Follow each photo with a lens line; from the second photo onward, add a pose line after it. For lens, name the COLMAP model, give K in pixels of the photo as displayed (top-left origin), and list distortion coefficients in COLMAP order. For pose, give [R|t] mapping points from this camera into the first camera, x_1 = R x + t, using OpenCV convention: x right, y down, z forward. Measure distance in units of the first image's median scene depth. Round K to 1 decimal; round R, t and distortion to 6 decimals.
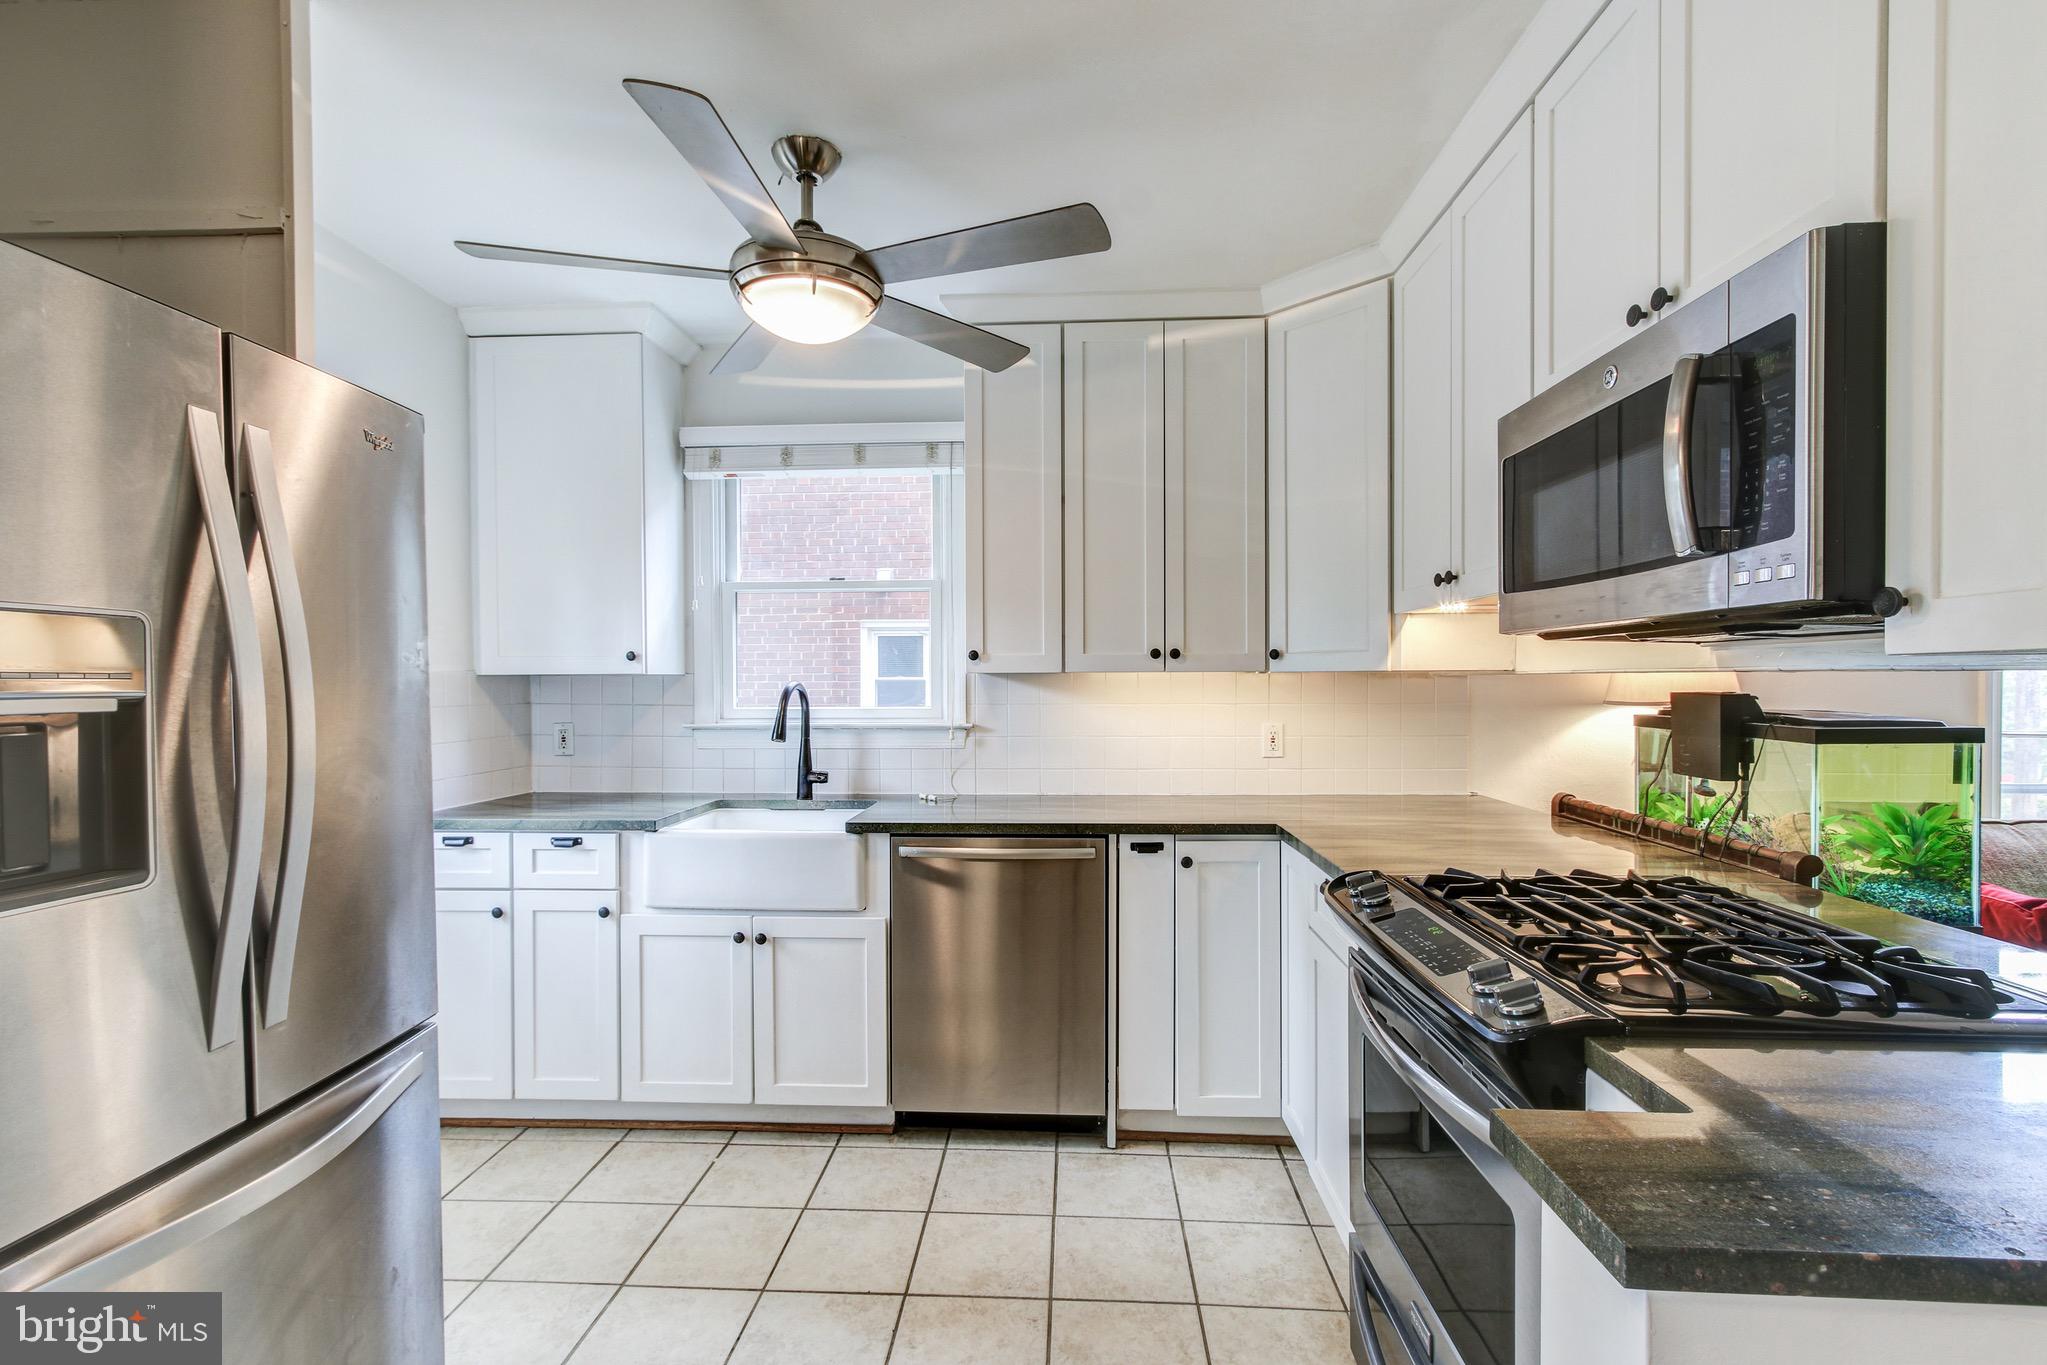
lens RADIAL K [[937.4, 0, 1025.9], [0, 937.4, 693.6], [0, 0, 1]] dist [-0.011424, 0.005810]
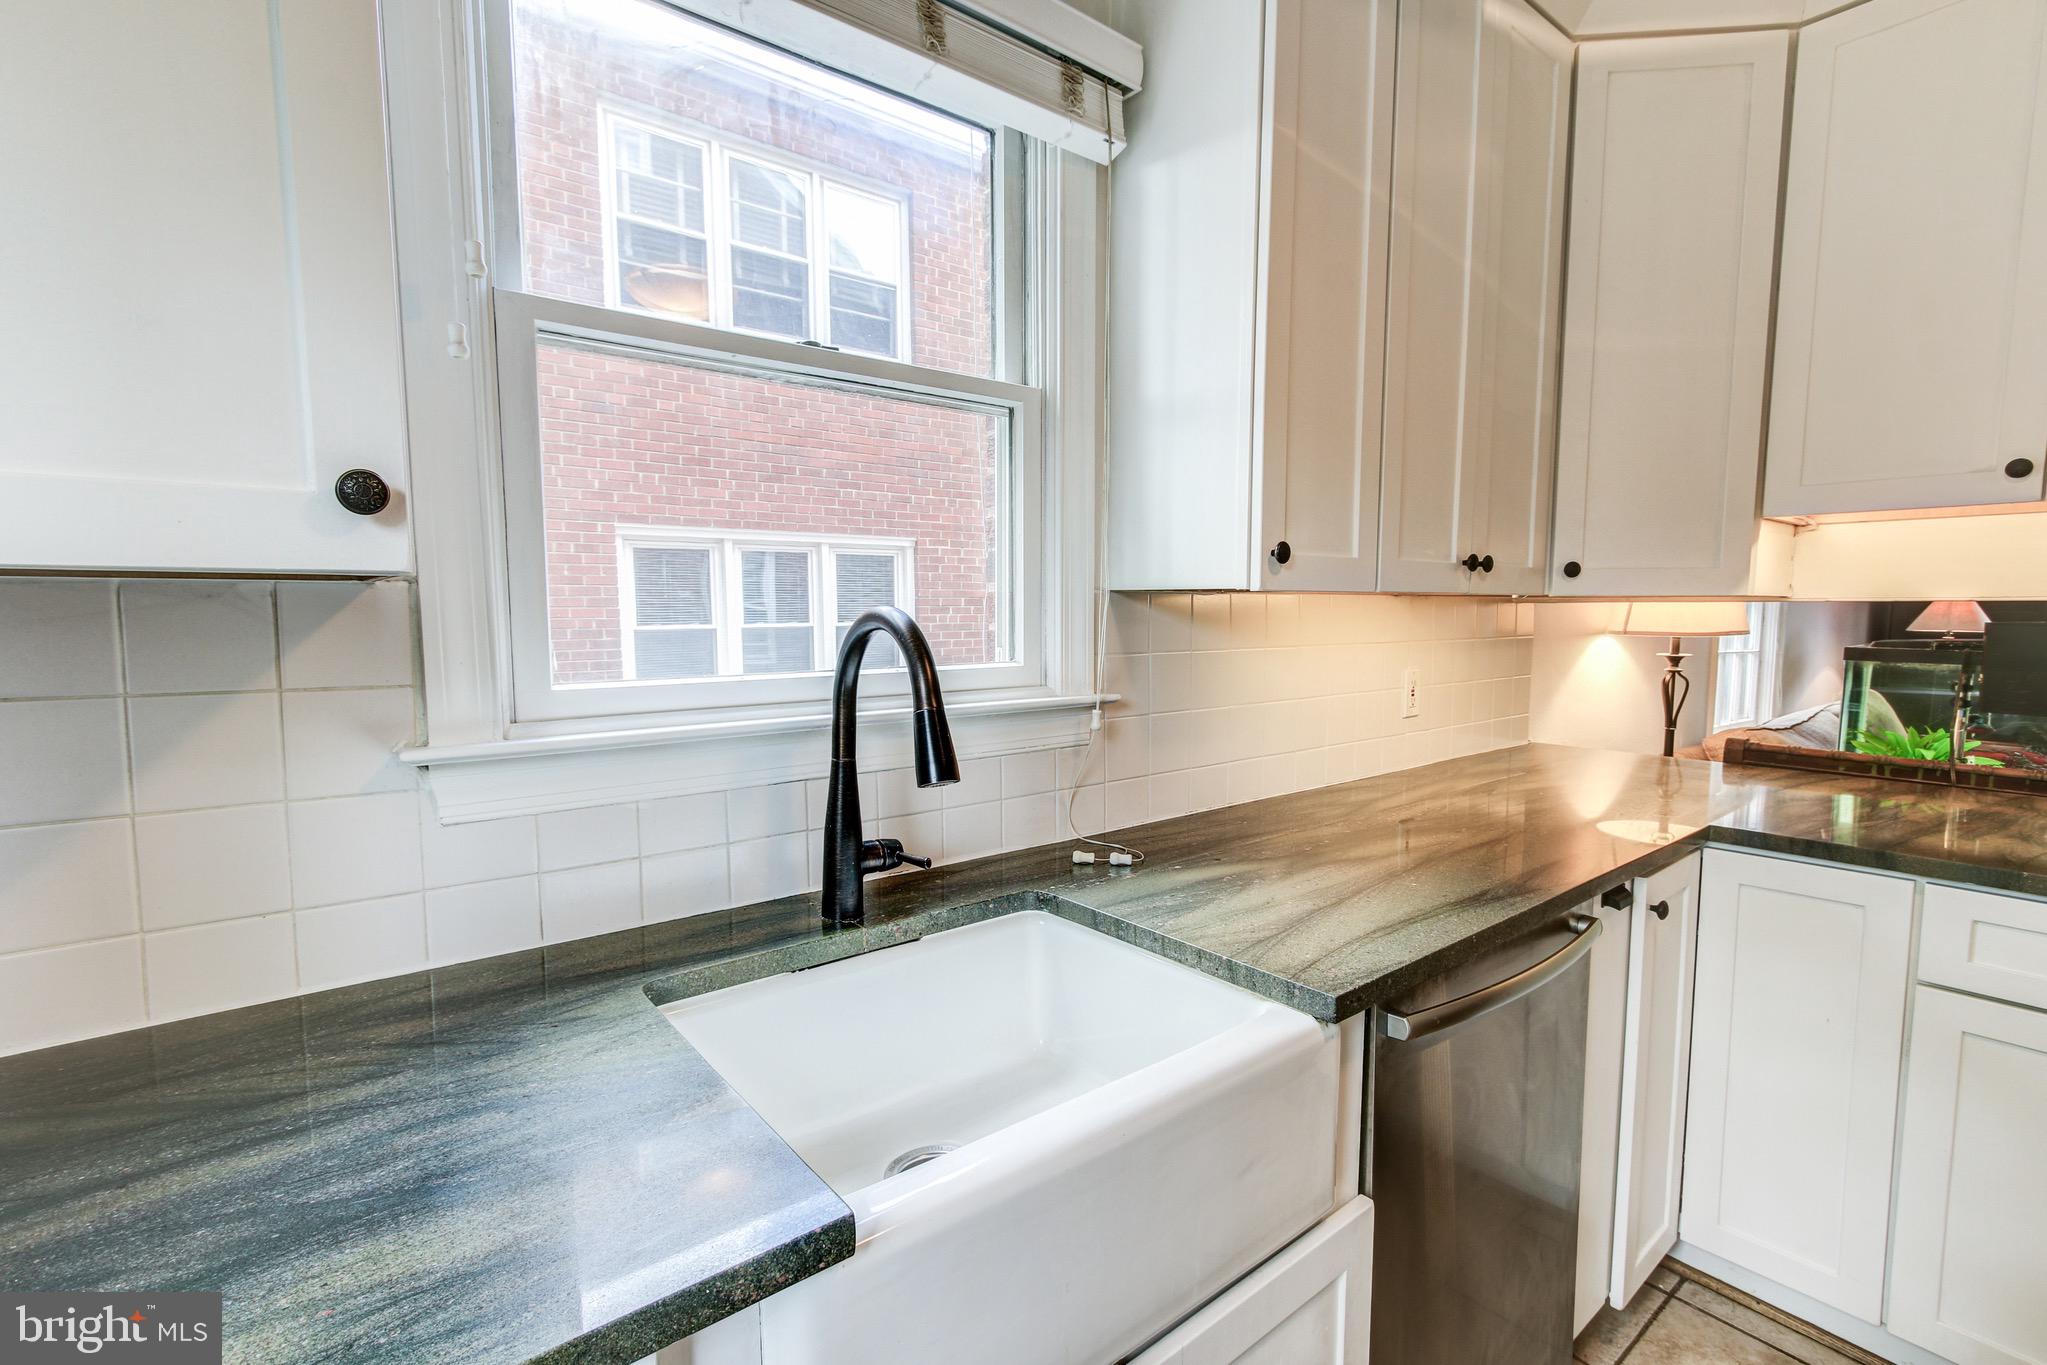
lens RADIAL K [[936.9, 0, 1026.7], [0, 936.9, 692.2], [0, 0, 1]] dist [-0.001165, 0.000658]
pose [[0.741038, -0.056926, 0.669046, -0.481204], [0.005771, 0.996903, 0.078431, -0.009077], [-0.671439, -0.054259, 0.739071, 0.760416]]
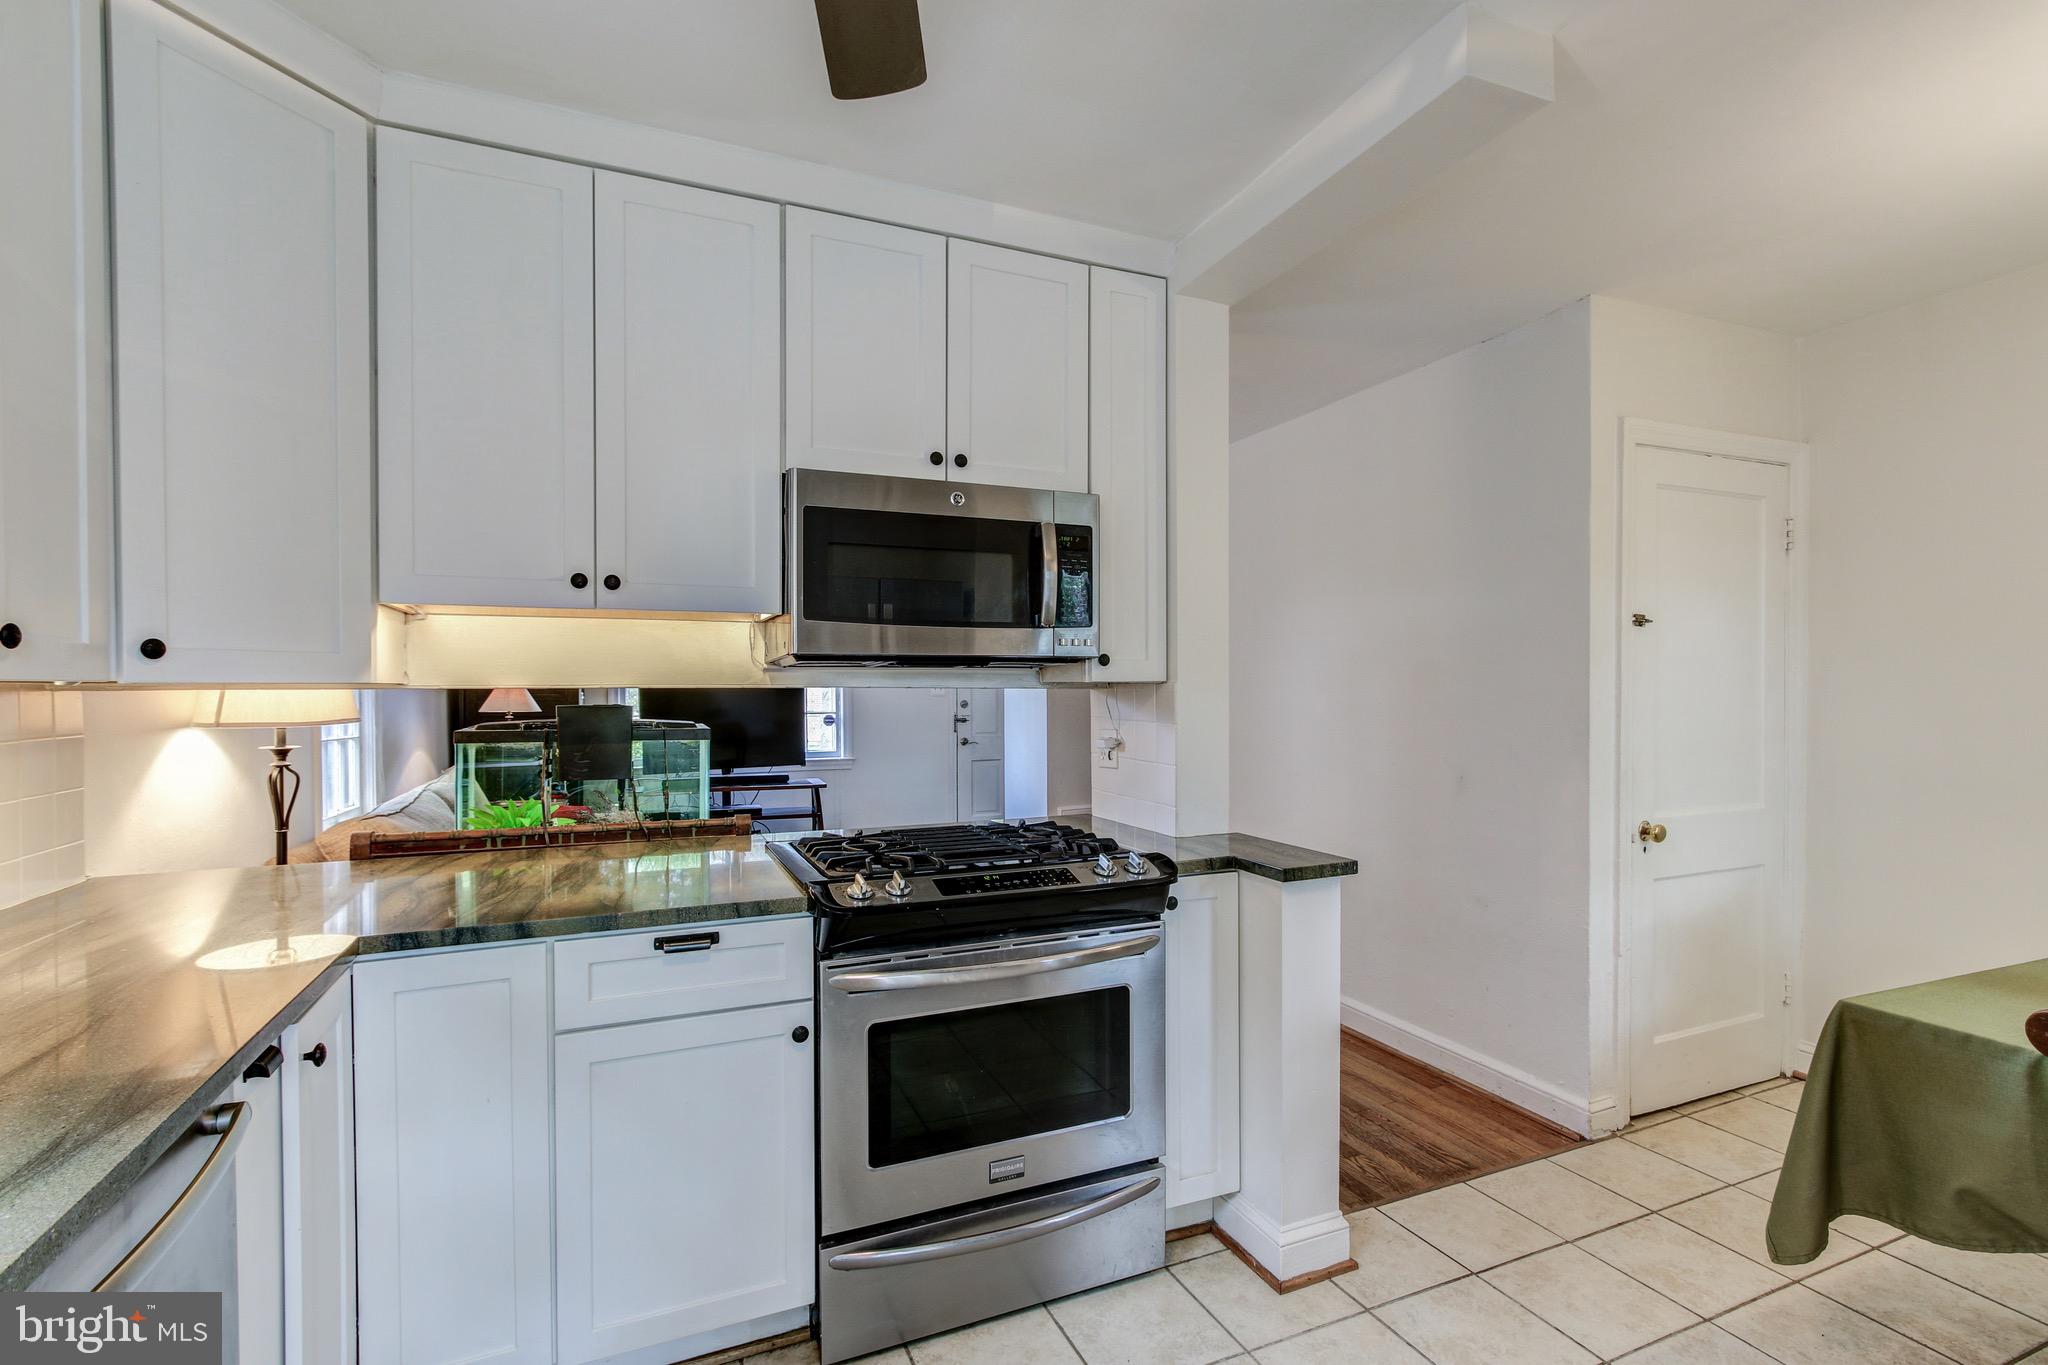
lens RADIAL K [[937.3, 0, 1027.2], [0, 937.3, 692.2], [0, 0, 1]] dist [-0.001165, 0.000658]
pose [[-0.448282, 0.002144, 0.893890, -0.415430], [0.018804, 0.999798, 0.007032, -0.012301], [-0.893695, 0.019961, -0.448232, 0.800290]]
